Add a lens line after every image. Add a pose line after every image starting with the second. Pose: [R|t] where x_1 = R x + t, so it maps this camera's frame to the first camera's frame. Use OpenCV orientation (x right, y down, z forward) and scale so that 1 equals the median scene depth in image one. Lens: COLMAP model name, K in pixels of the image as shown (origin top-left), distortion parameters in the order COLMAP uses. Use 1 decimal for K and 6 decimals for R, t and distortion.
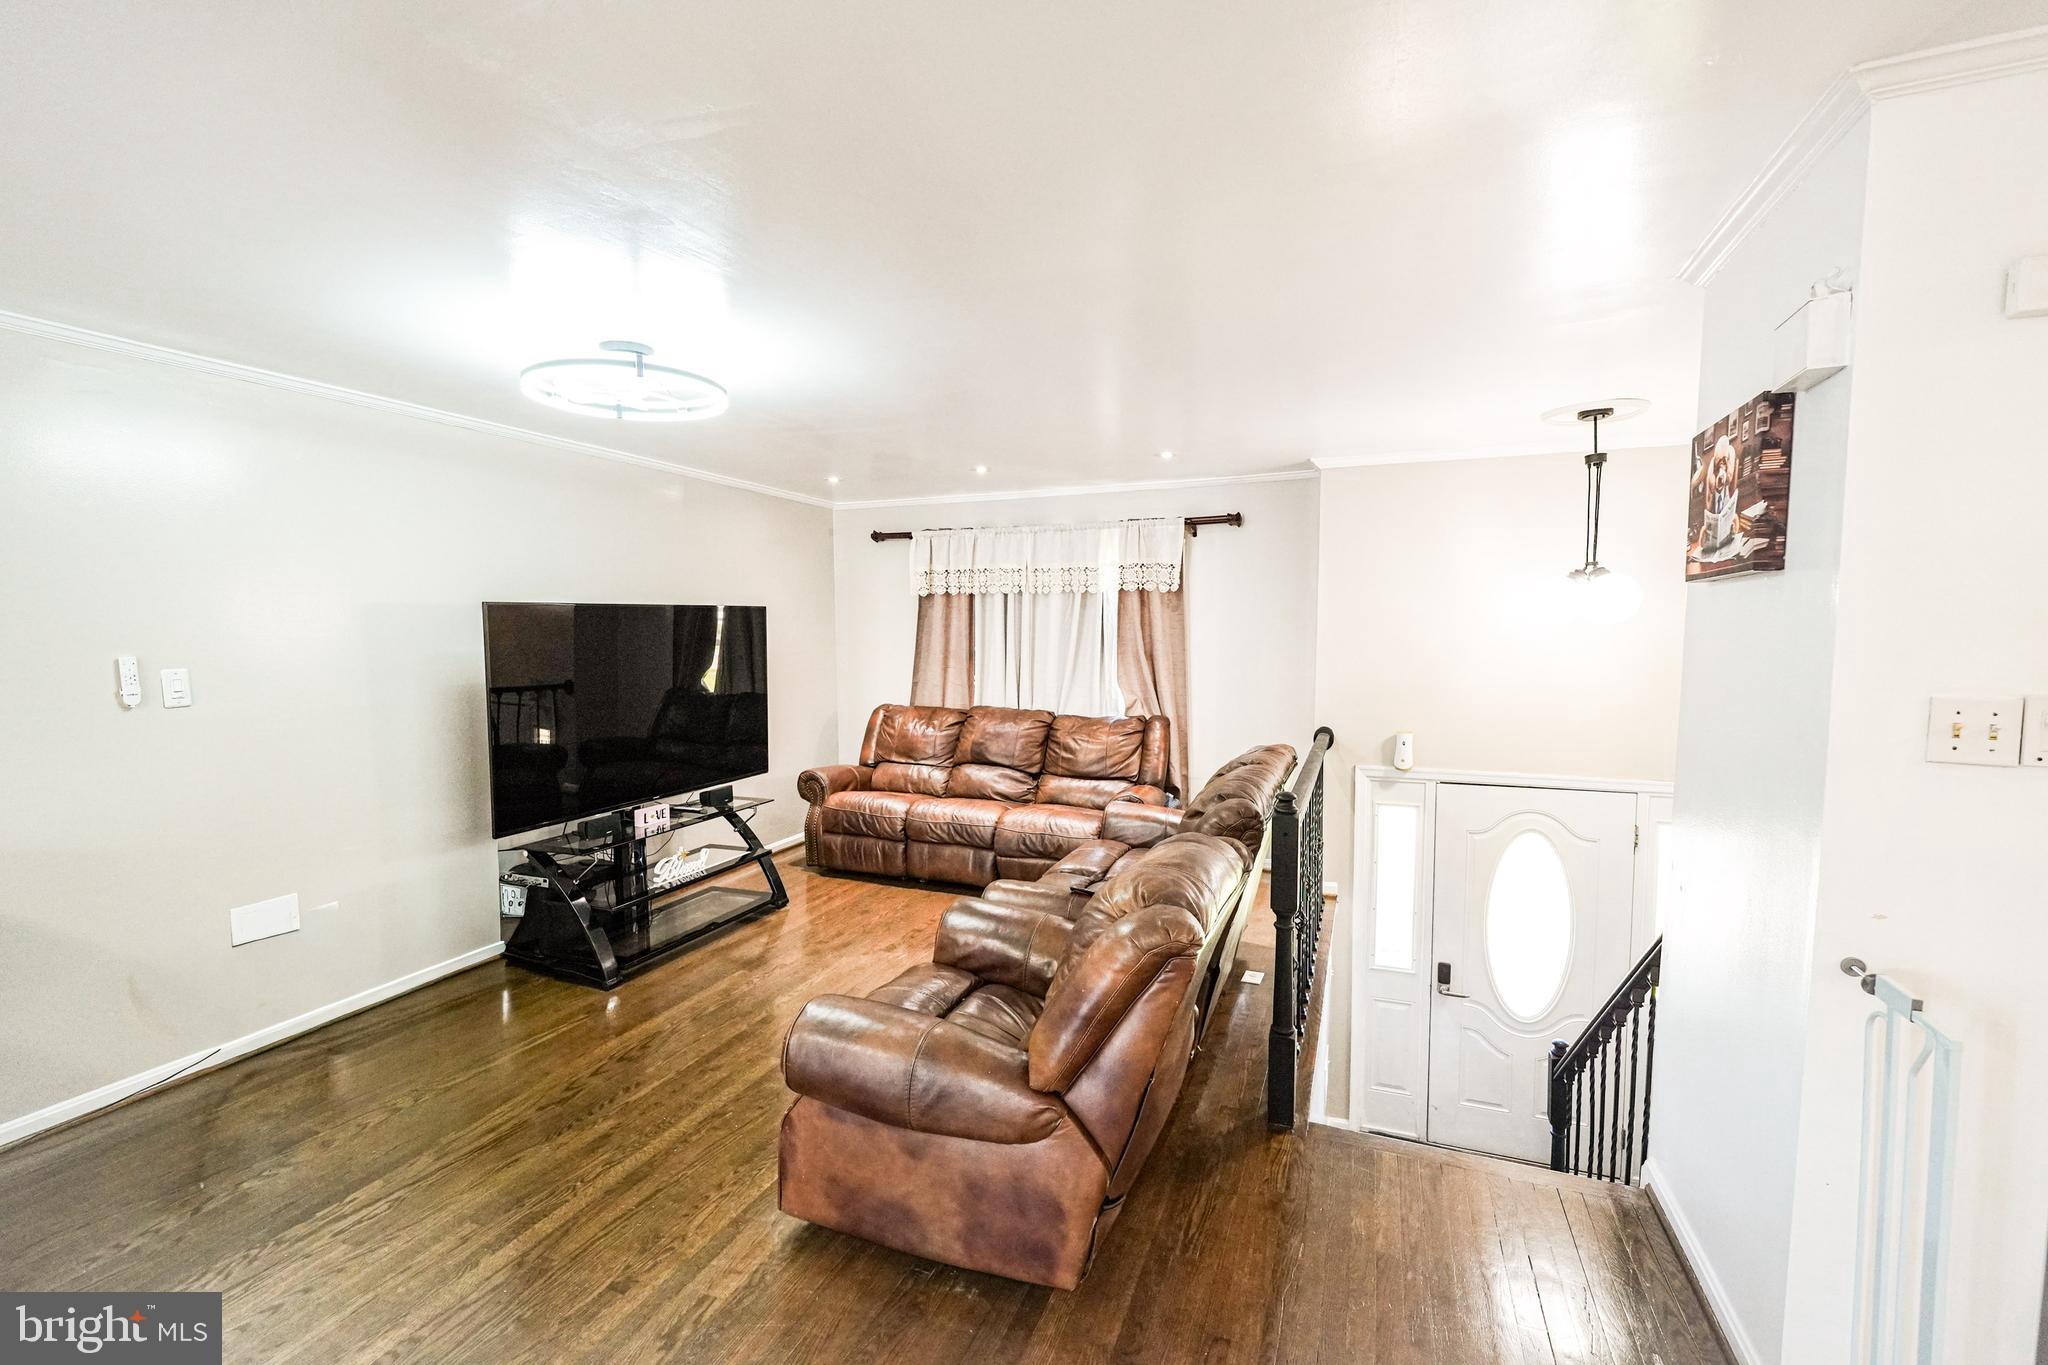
lens RADIAL K [[869.4, 0, 1028.1], [0, 869.4, 696.1], [0, 0, 1]] dist [-0.018564, 0.000754]
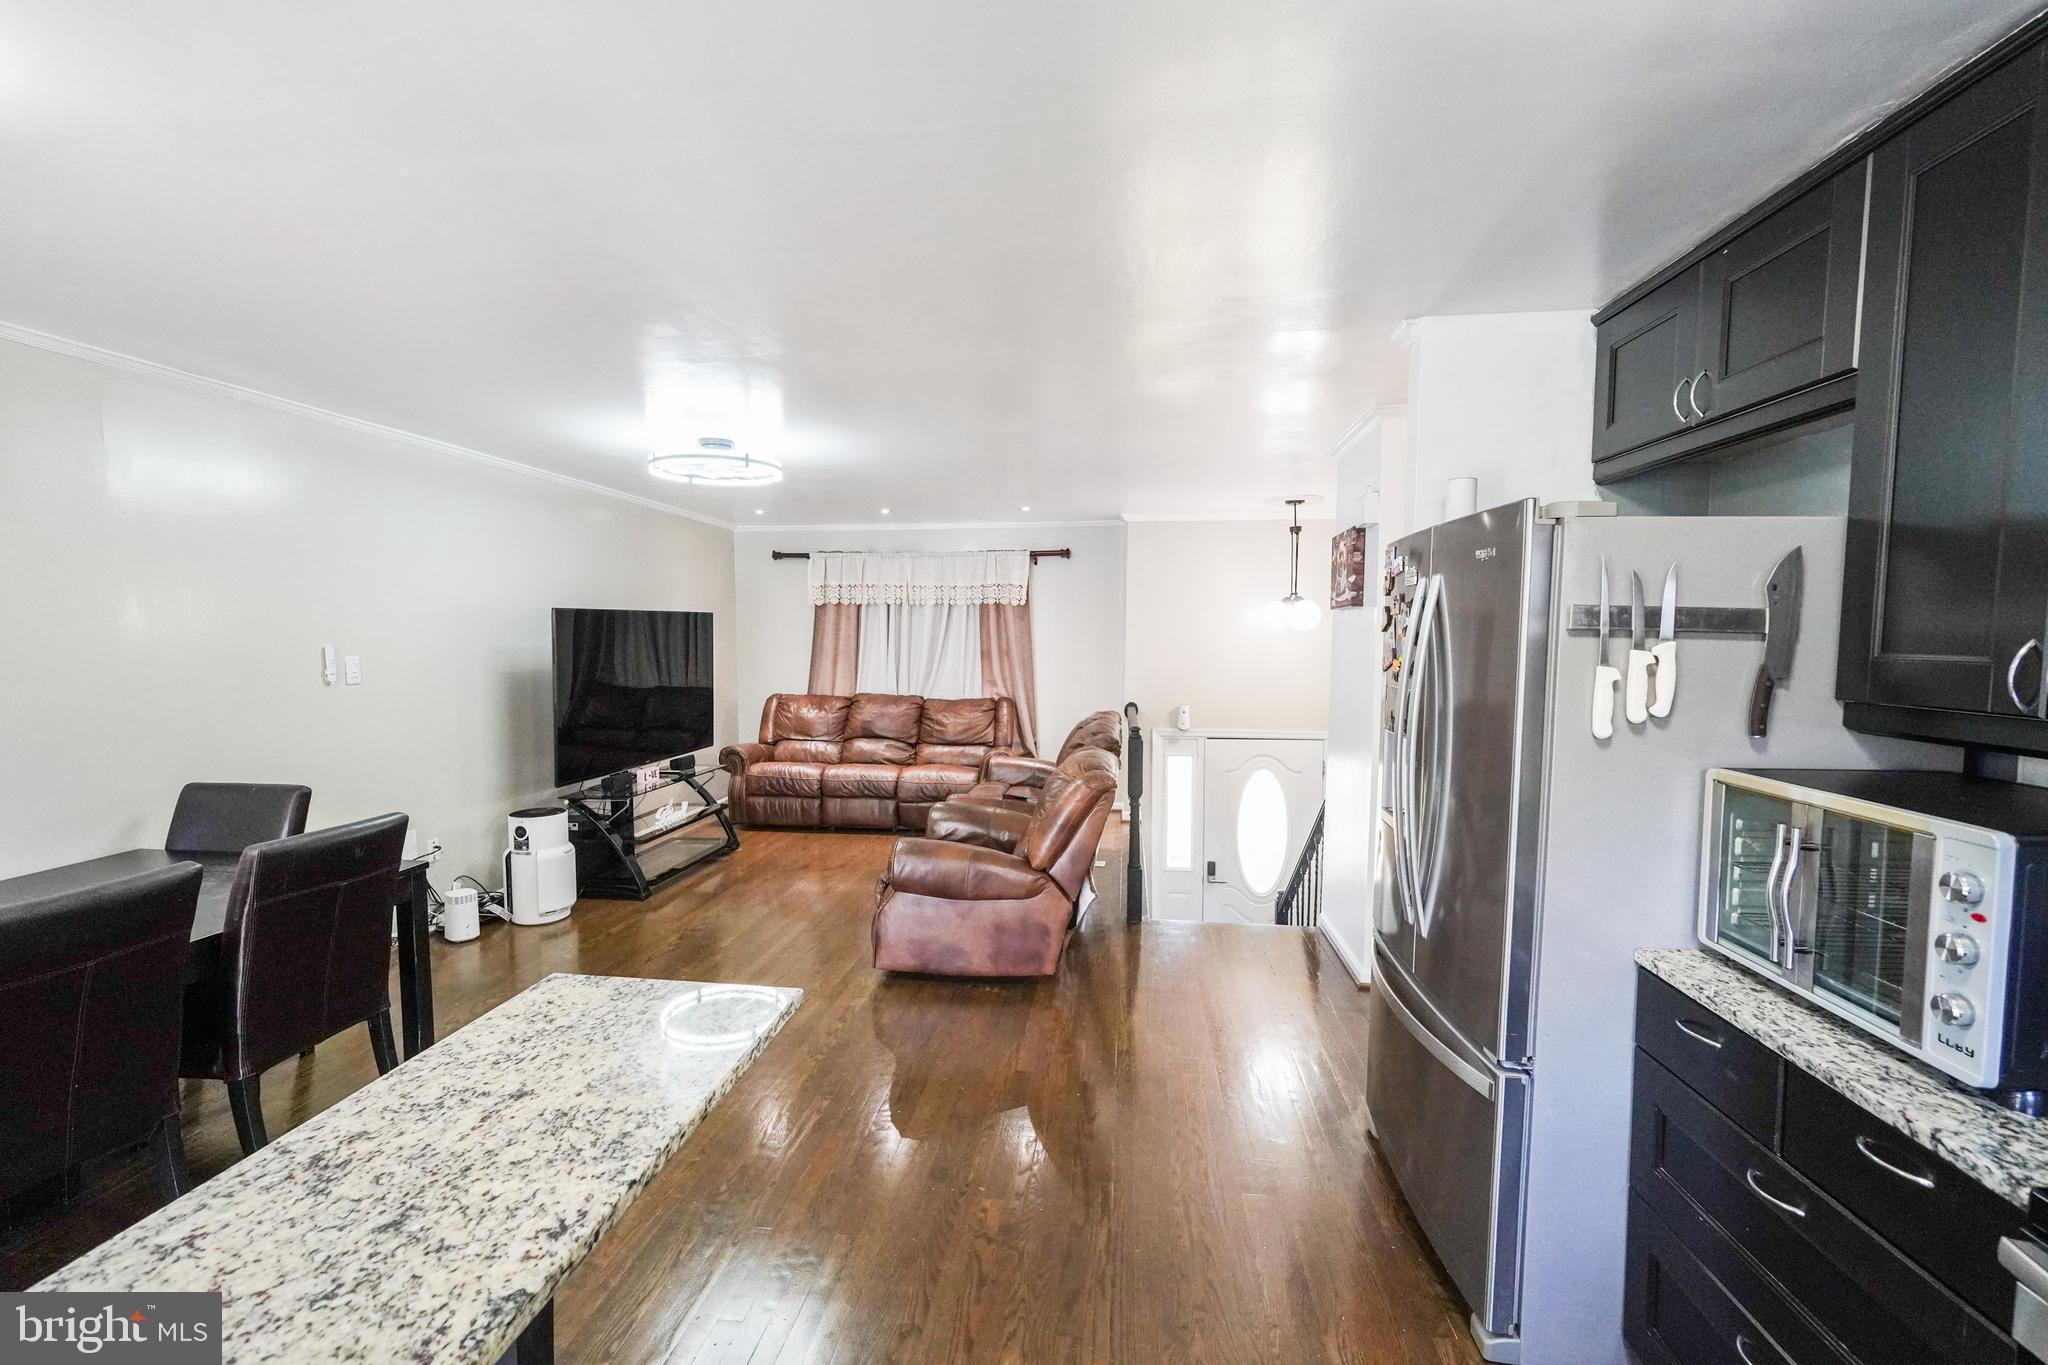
lens RADIAL K [[869.4, 0, 1028.1], [0, 869.4, 696.1], [0, 0, 1]] dist [-0.018564, 0.000754]
pose [[0.965346, -0.011763, 0.260709, -0.199750], [0.013516, 0.999896, -0.004932, 0.031220], [-0.260624, 0.008285, 0.965405, -0.344622]]
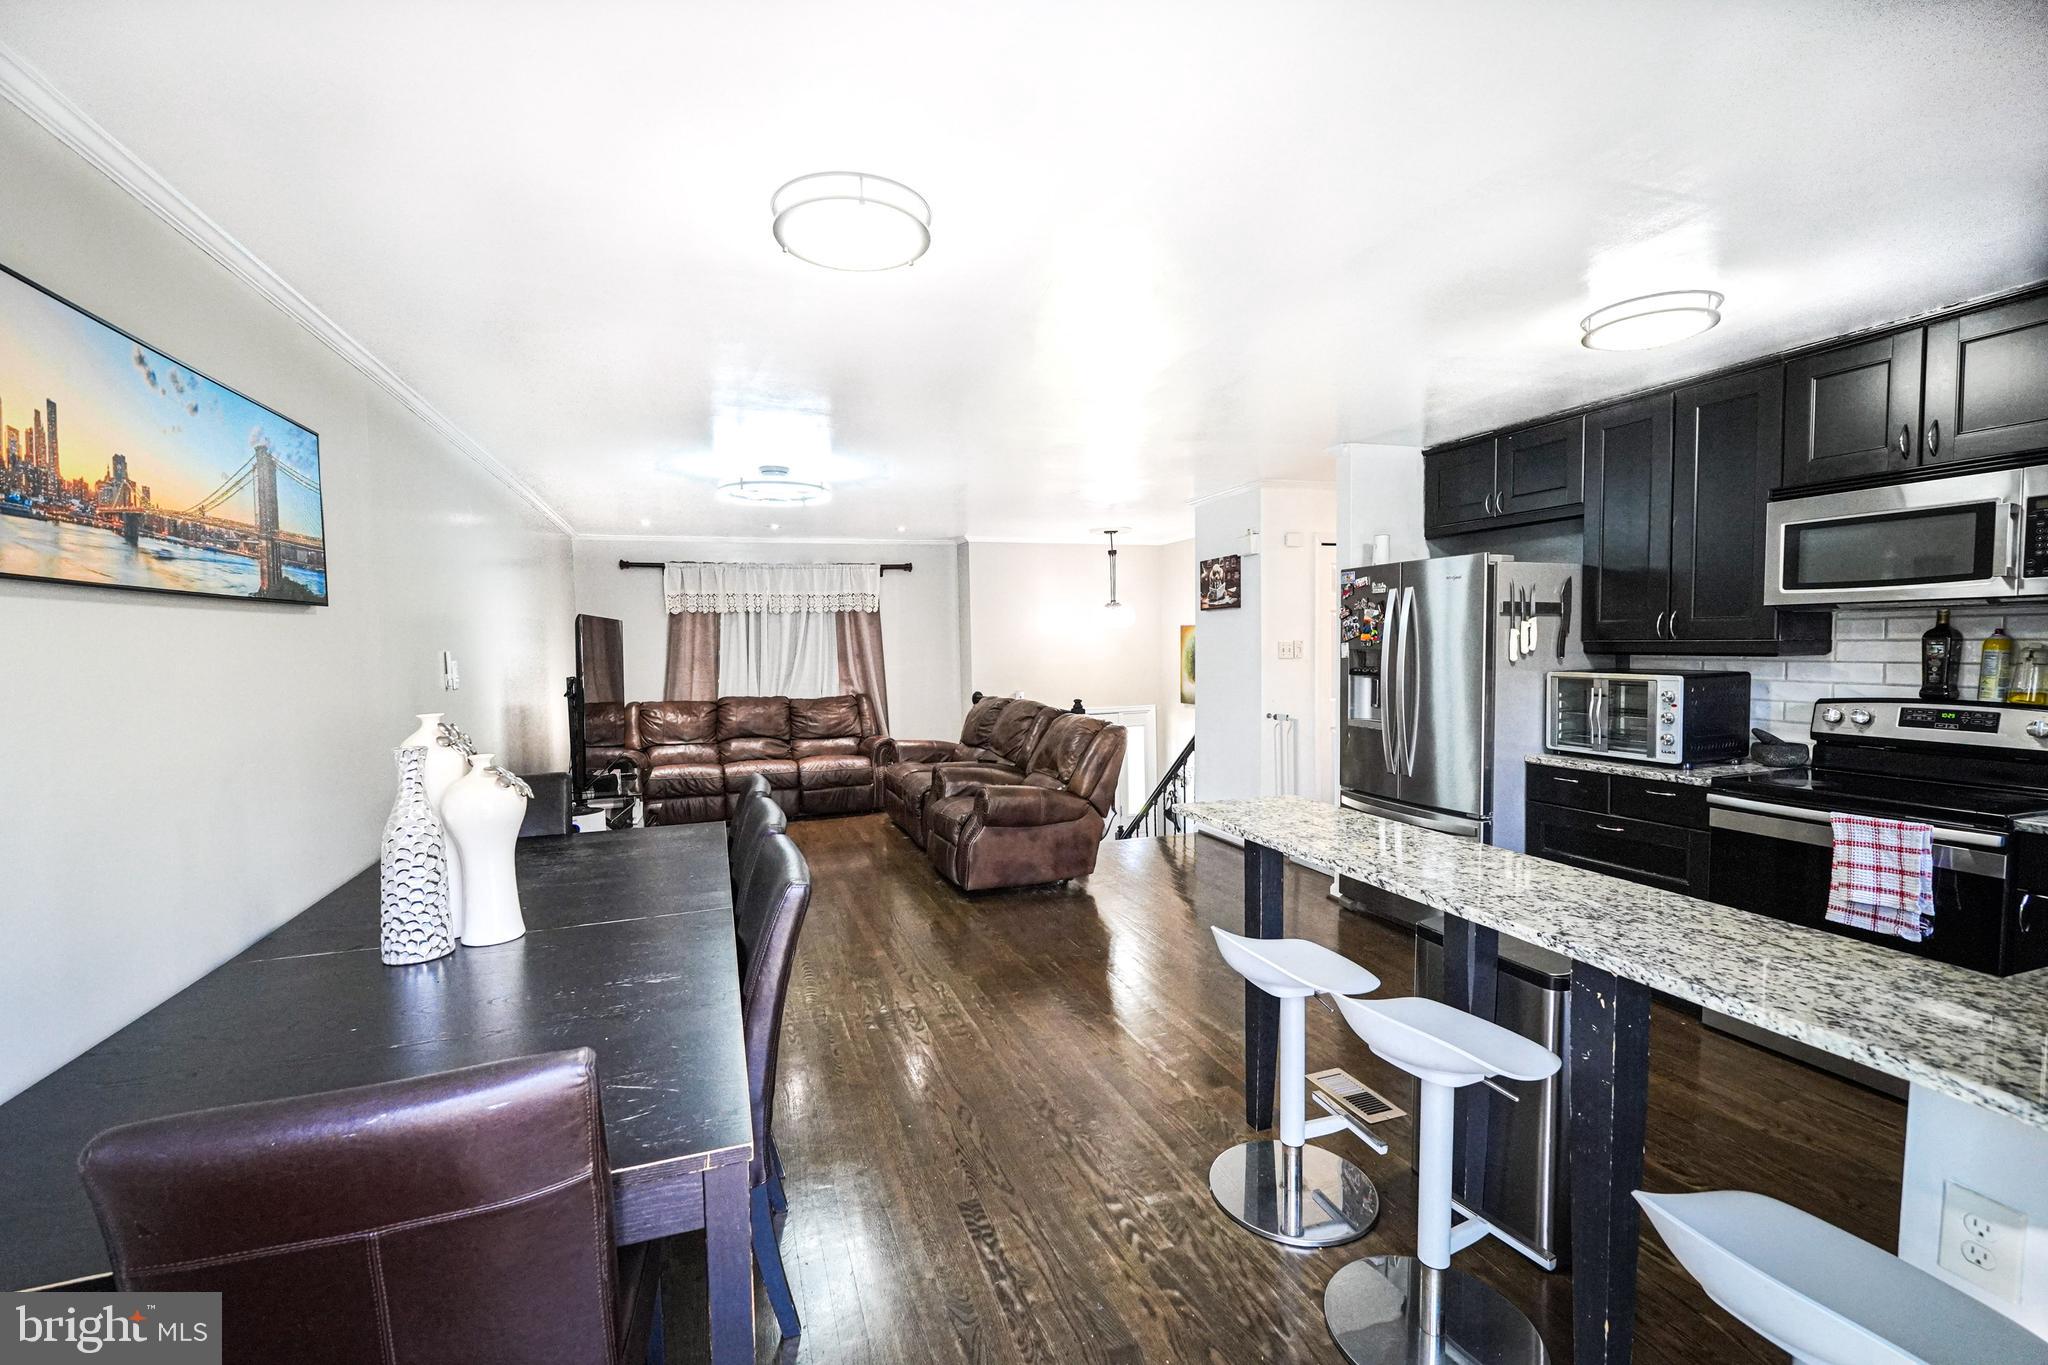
lens RADIAL K [[869.4, 0, 1028.1], [0, 869.4, 696.1], [0, 0, 1]] dist [-0.018564, 0.000754]
pose [[0.747184, -0.053671, 0.662446, -0.740166], [0.070022, 0.997544, 0.001842, 0.049484], [-0.660918, 0.045009, 0.749107, -0.362705]]
